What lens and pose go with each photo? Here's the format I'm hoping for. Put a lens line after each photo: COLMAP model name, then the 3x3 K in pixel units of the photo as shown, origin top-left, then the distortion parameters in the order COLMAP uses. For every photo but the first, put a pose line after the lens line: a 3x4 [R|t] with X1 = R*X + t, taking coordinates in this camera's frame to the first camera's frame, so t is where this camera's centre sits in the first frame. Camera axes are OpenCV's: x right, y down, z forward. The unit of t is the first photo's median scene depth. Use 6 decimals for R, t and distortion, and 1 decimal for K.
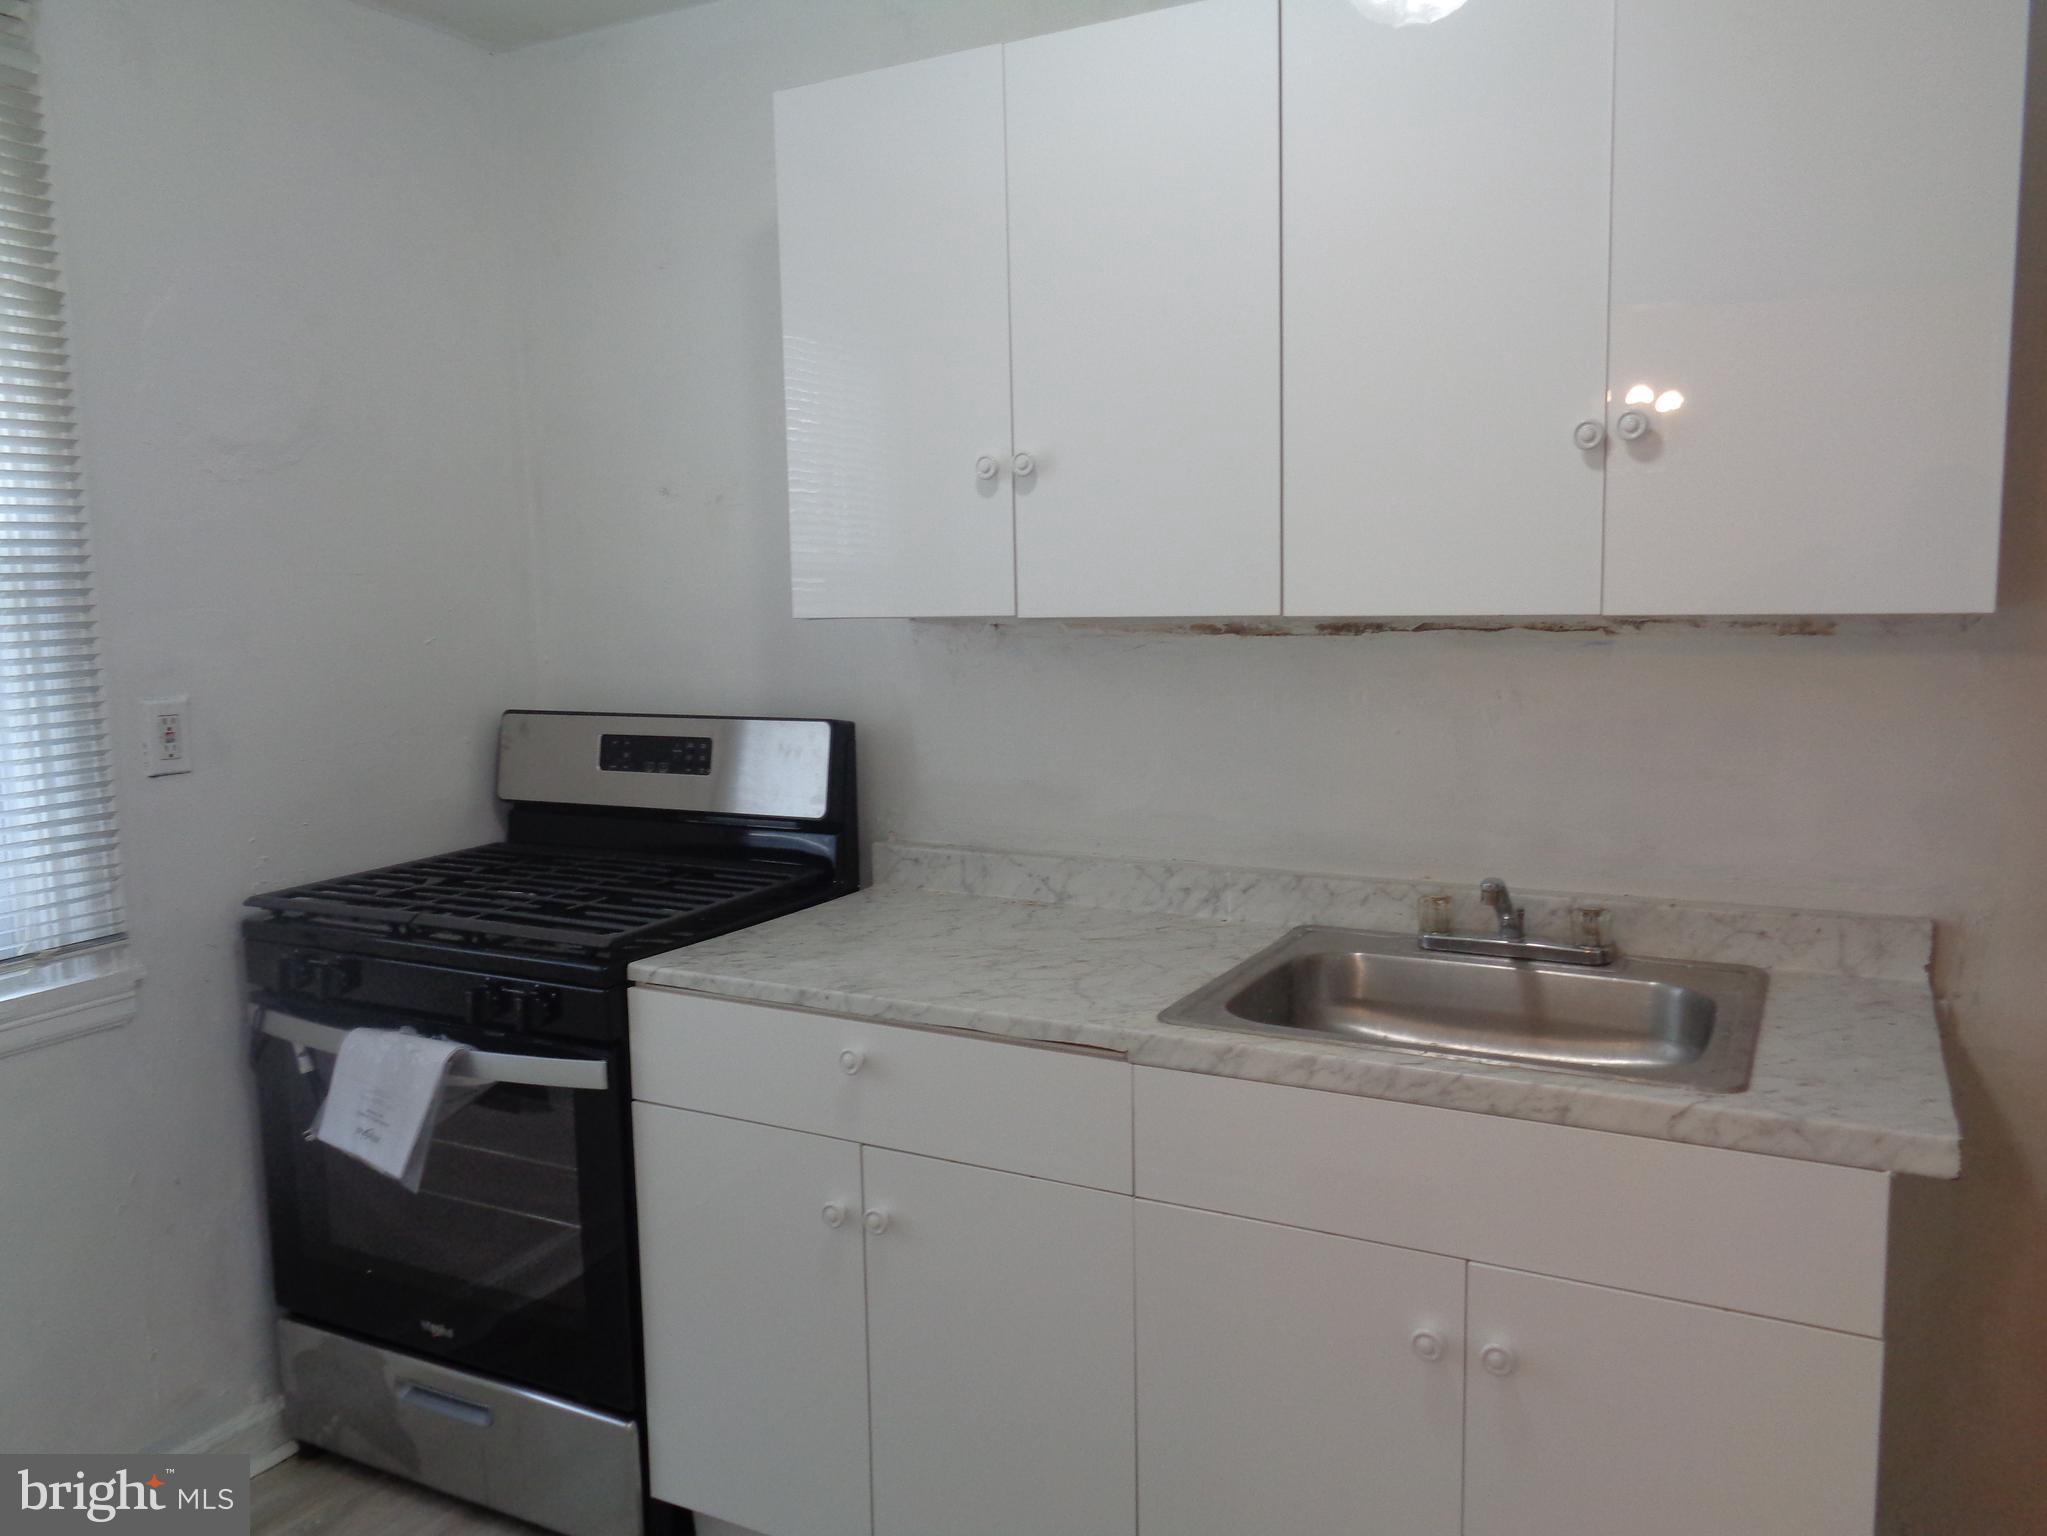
lens RADIAL K [[1605.3, 0, 1023.5], [0, 1605.3, 768.0], [0, 0, 1]] dist [0.050339, -0.013388]
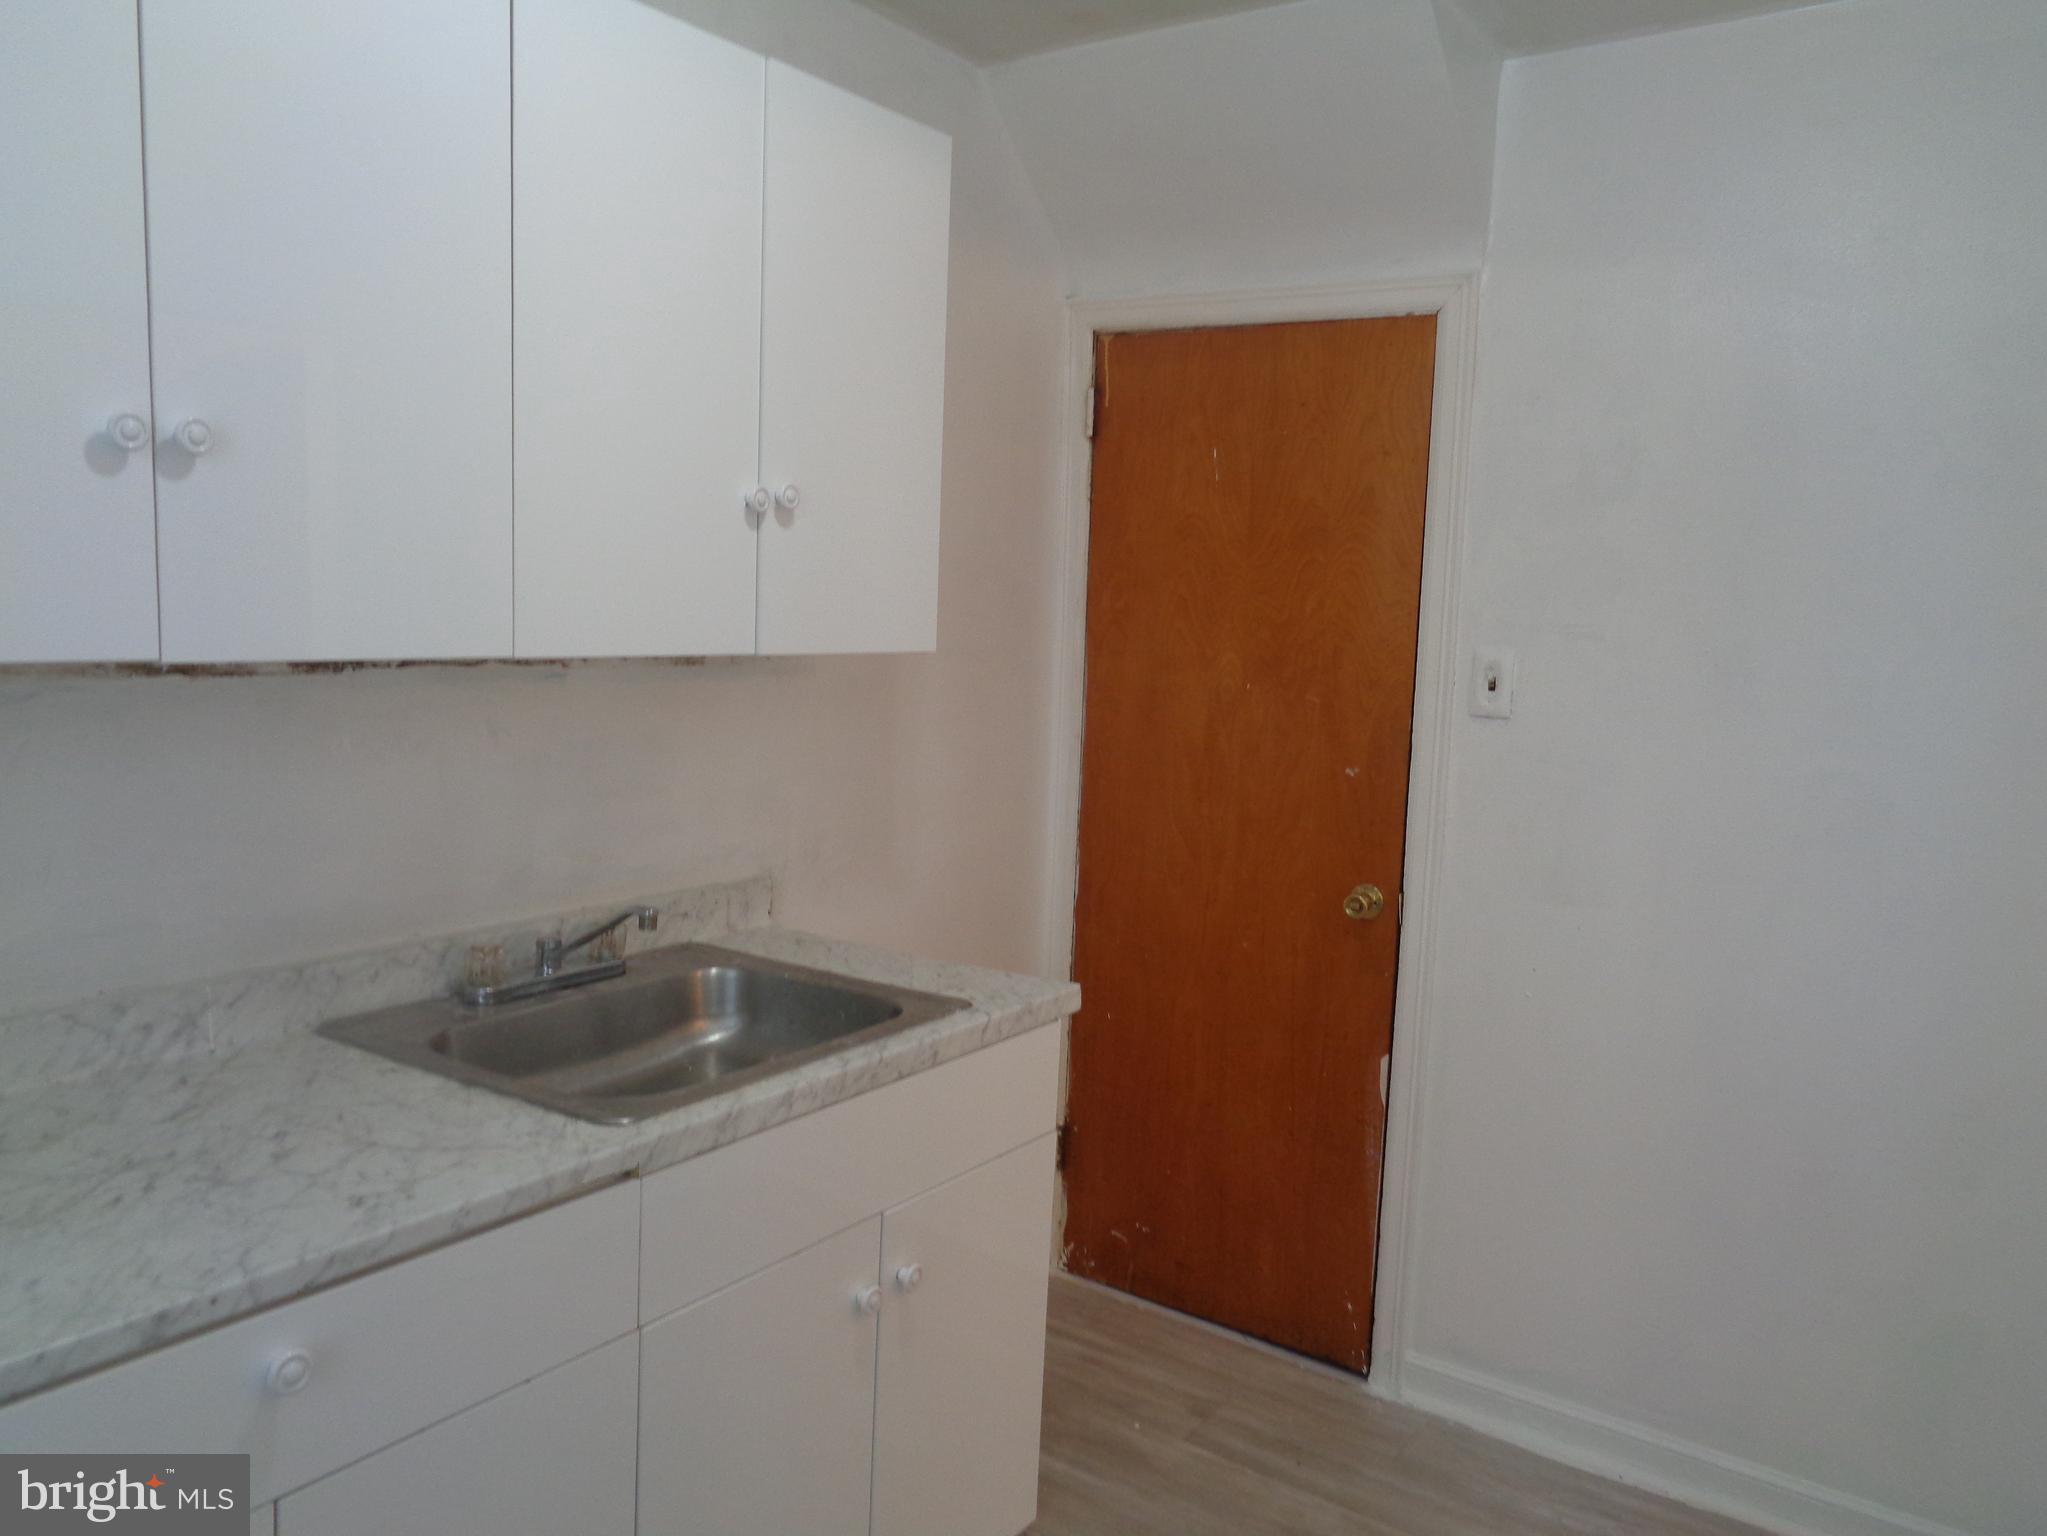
lens RADIAL K [[1569.5, 0, 1023.5], [0, 1569.5, 768.0], [0, 0, 1]] dist [-0.002816, -0.005003]
pose [[0.090702, -0.089107, 0.991884, -0.594710], [0.078869, 0.993503, 0.082040, -0.072650], [-0.992750, 0.070787, 0.097141, 0.562241]]
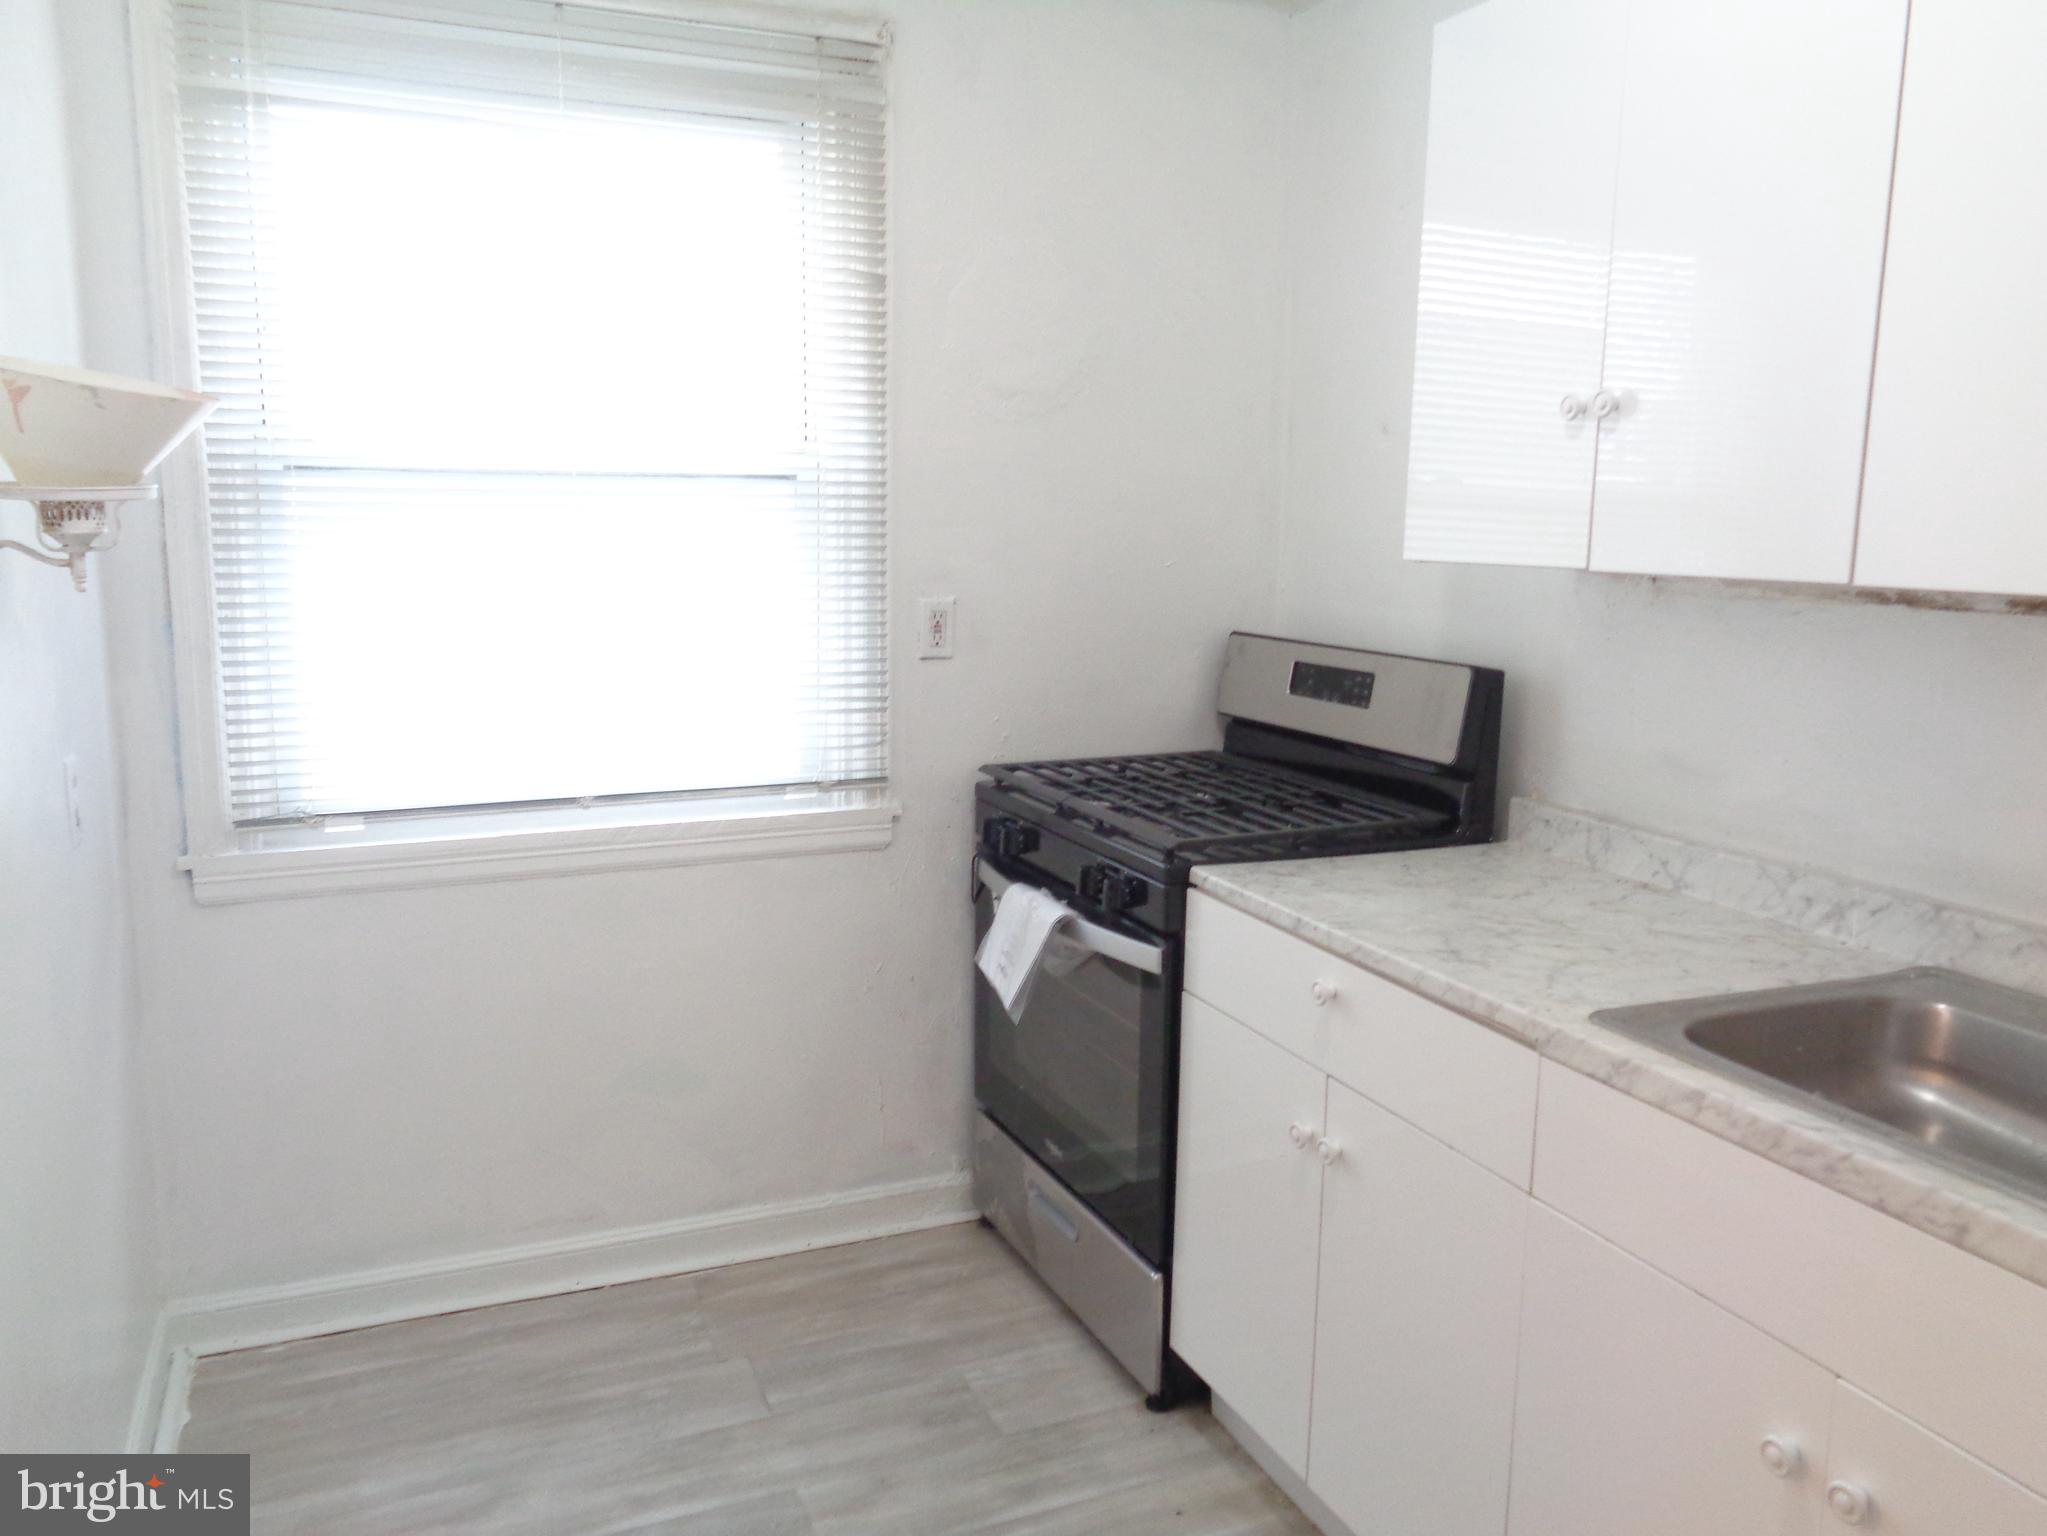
lens RADIAL K [[1600.4, 0, 1022.4], [0, 1600.4, 752.0], [0, 0, 1]] dist [0.061148, 0.001746]
pose [[0.791547, 0.128155, -0.597520, 0.295747], [-0.109207, 0.991689, 0.068027, -0.016833], [0.601271, 0.011407, 0.798963, 0.057381]]
